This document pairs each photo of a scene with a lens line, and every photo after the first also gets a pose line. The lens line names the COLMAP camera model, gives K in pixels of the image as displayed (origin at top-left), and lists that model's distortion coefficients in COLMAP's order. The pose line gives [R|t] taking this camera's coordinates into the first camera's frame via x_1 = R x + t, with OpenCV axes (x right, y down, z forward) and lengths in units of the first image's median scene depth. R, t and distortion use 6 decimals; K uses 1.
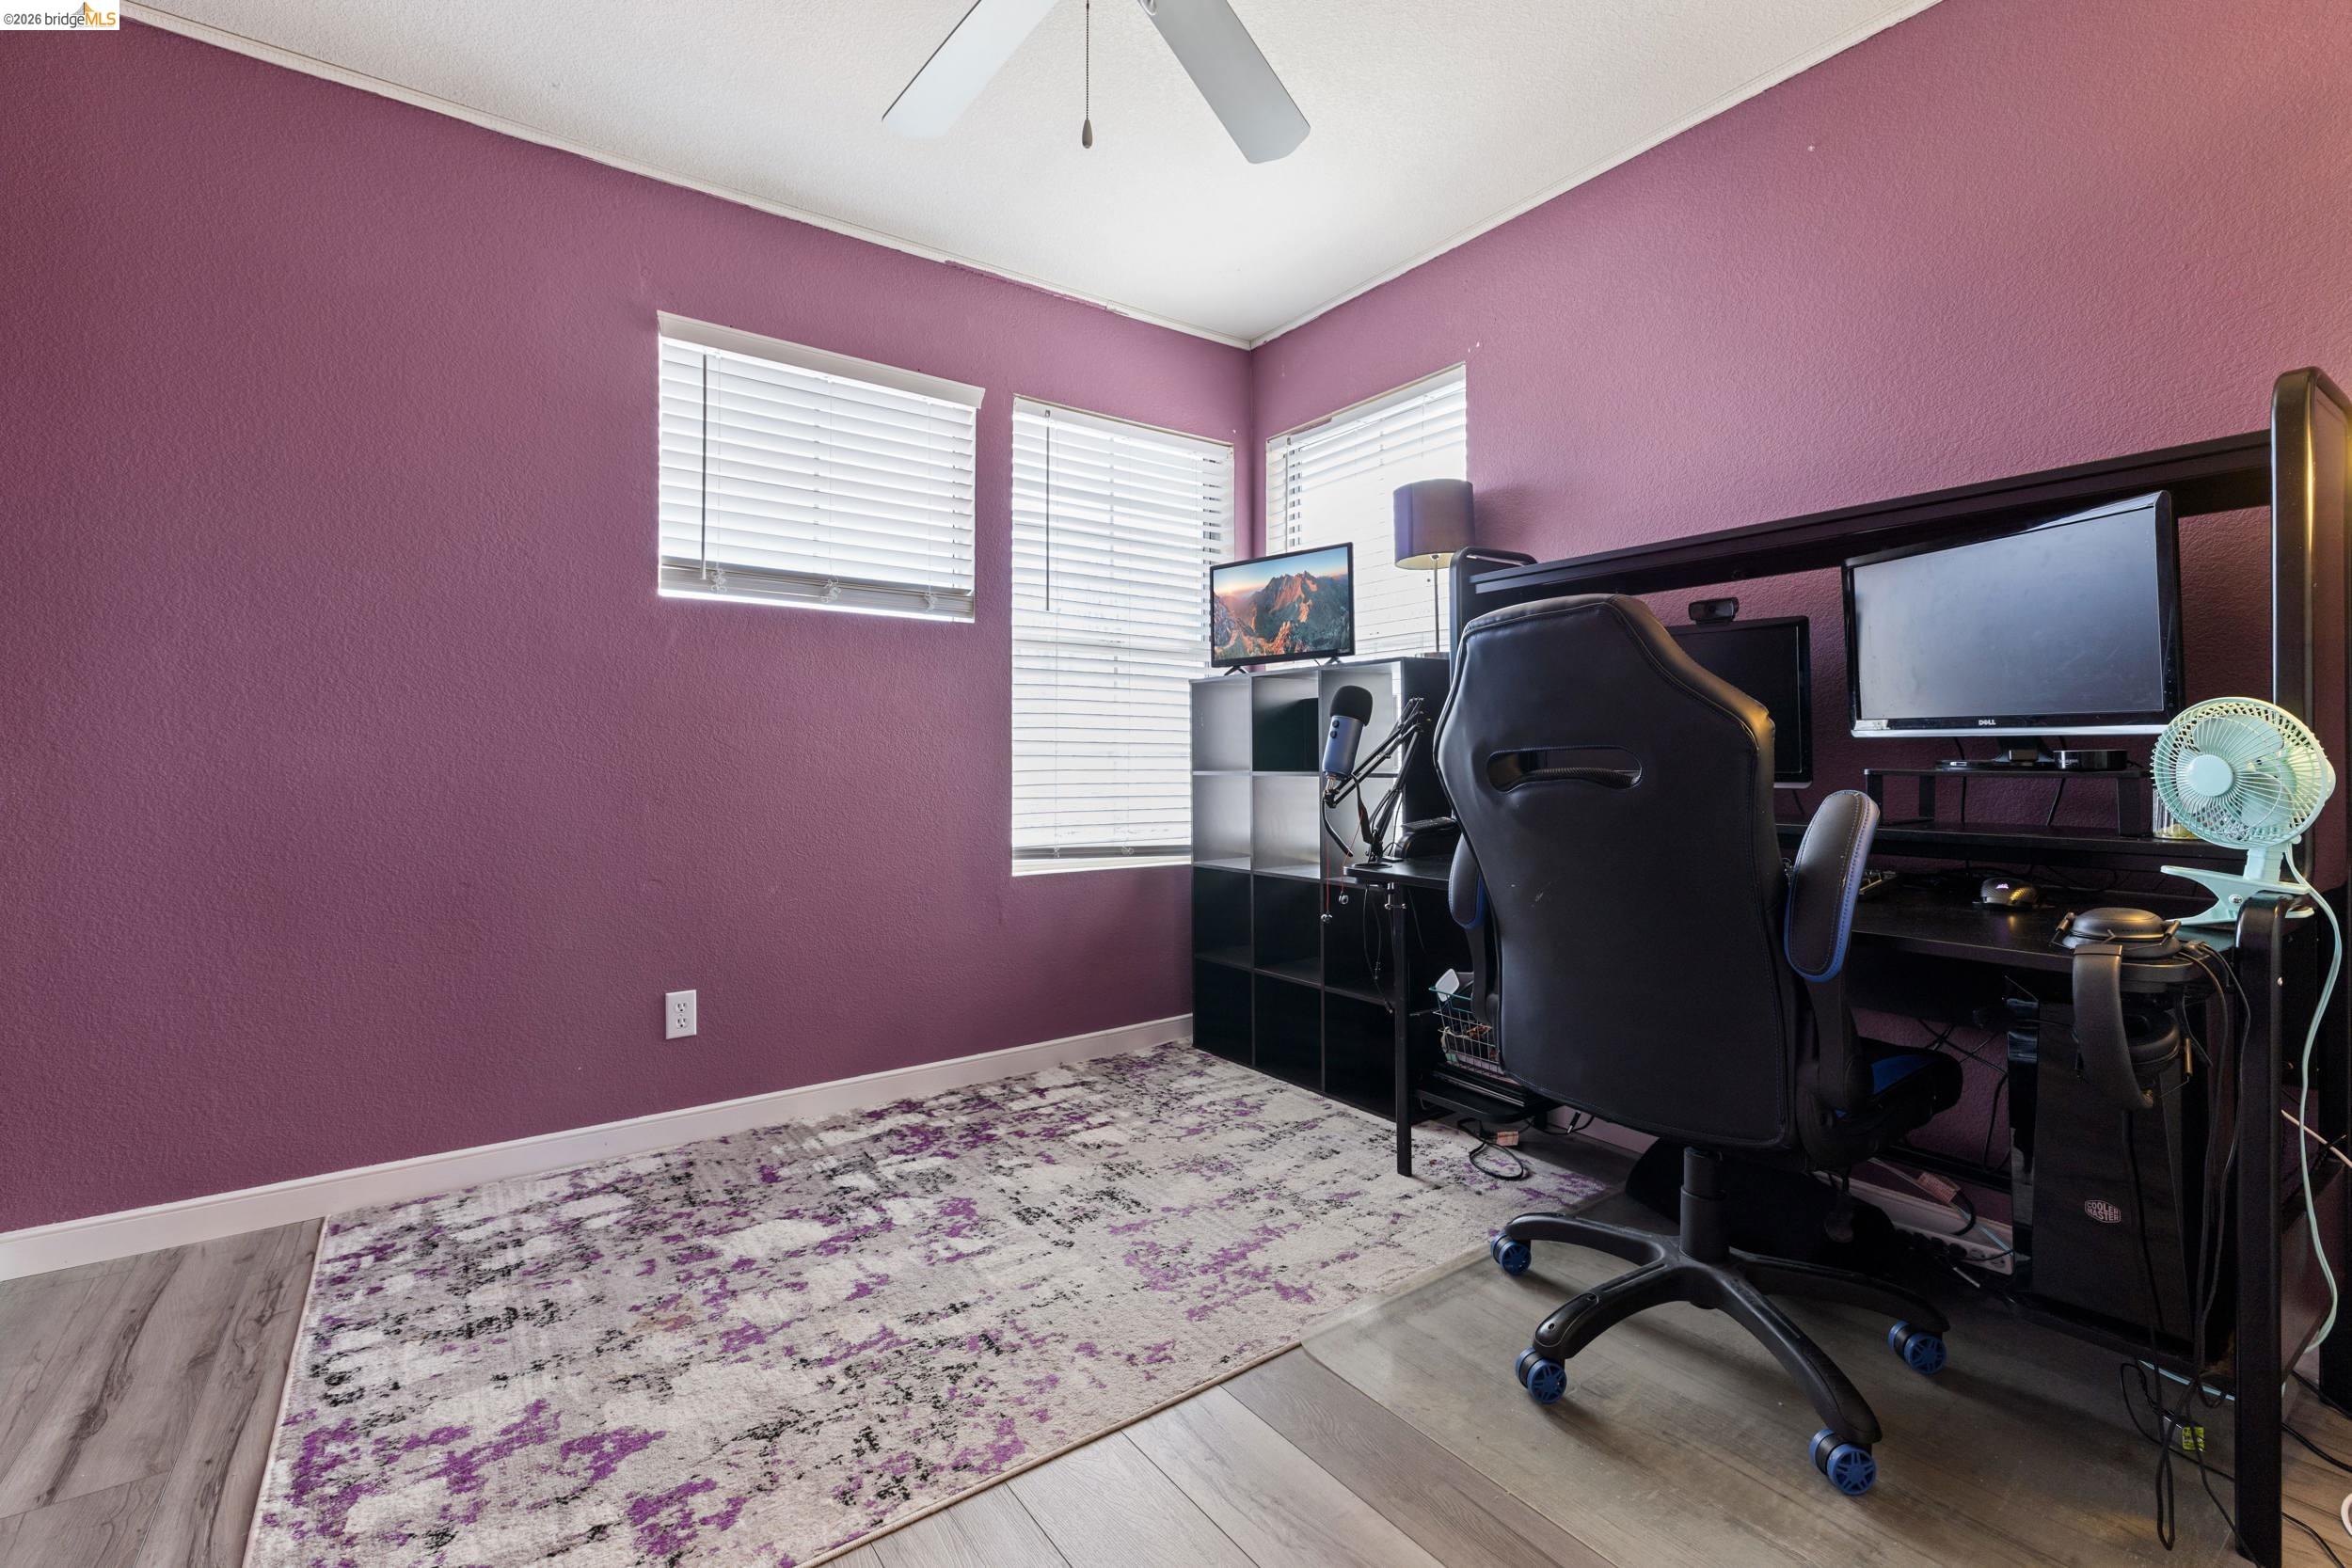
lens RADIAL K [[1014.6, 0, 1173.5], [0, 1014.6, 773.0], [0, 0, 1]] dist [-0.000125, 0.001210]
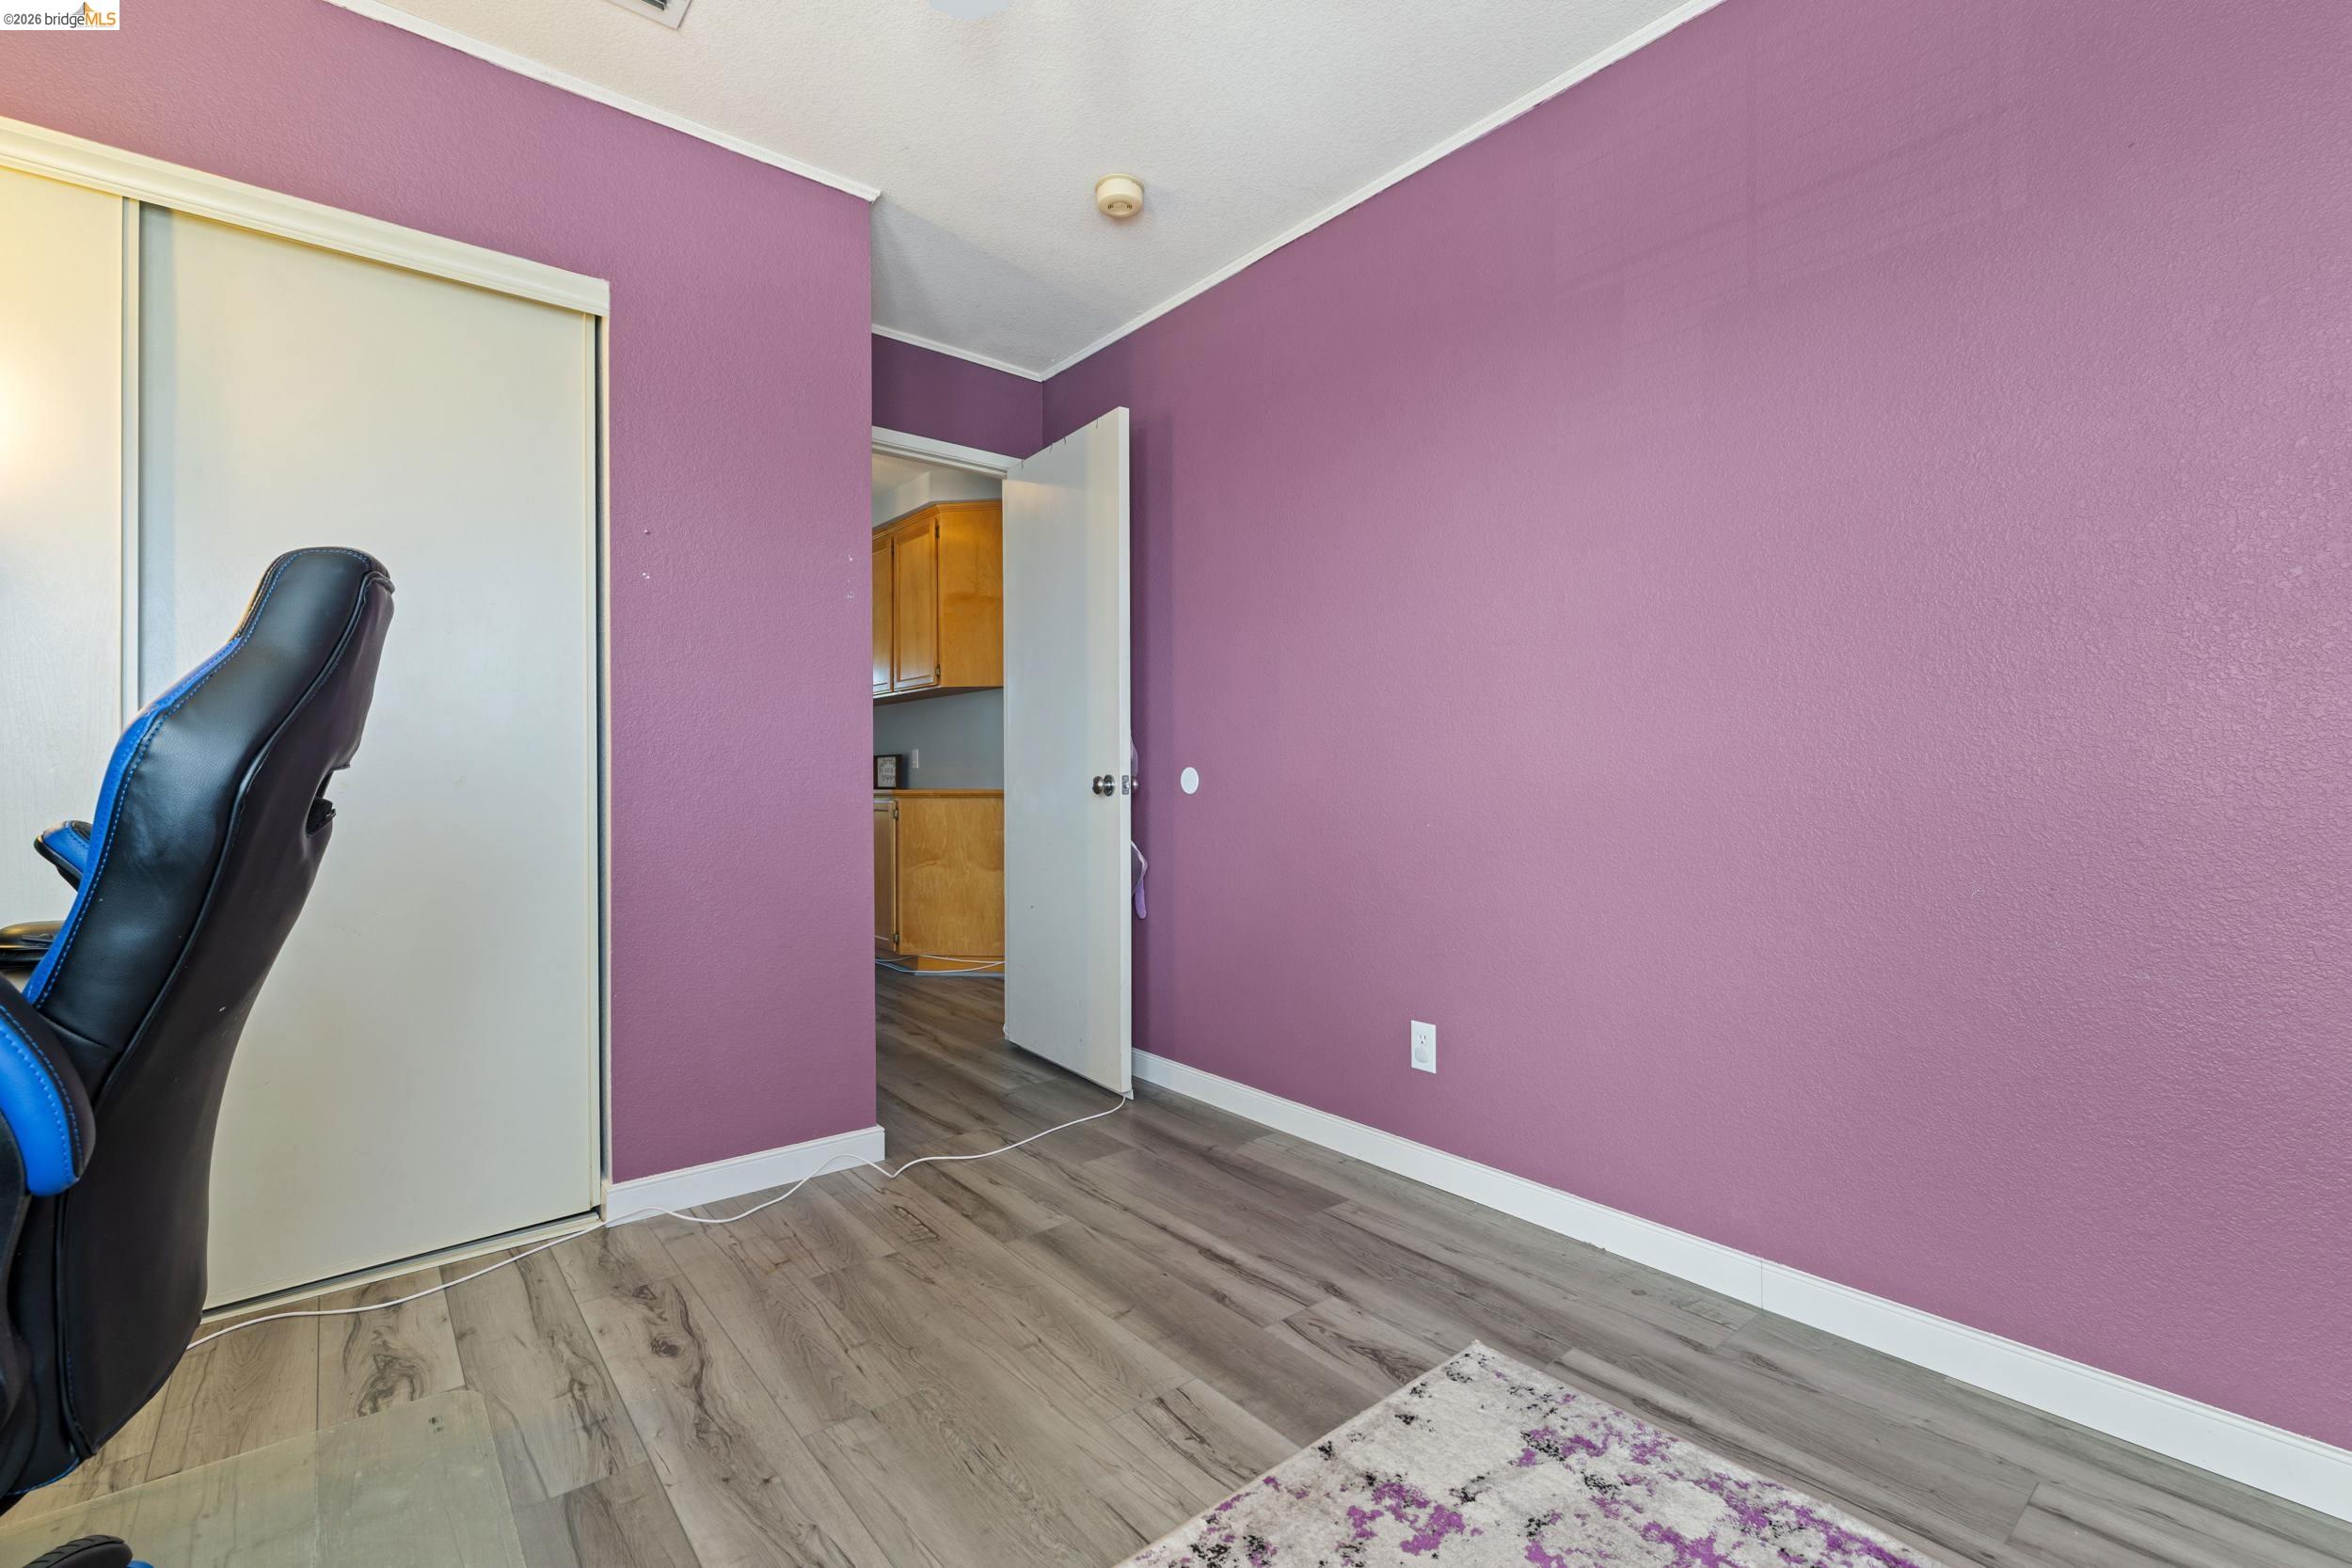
lens RADIAL K [[1014.6, 0, 1176.2], [0, 1014.6, 781.3], [0, 0, 1]] dist [-0.000125, 0.001210]
pose [[-0.997595, 0.005970, -0.069058, -0.183871], [0.005526, 0.999963, 0.006614, -0.021341], [0.069095, 0.006216, -0.997591, 1.973432]]
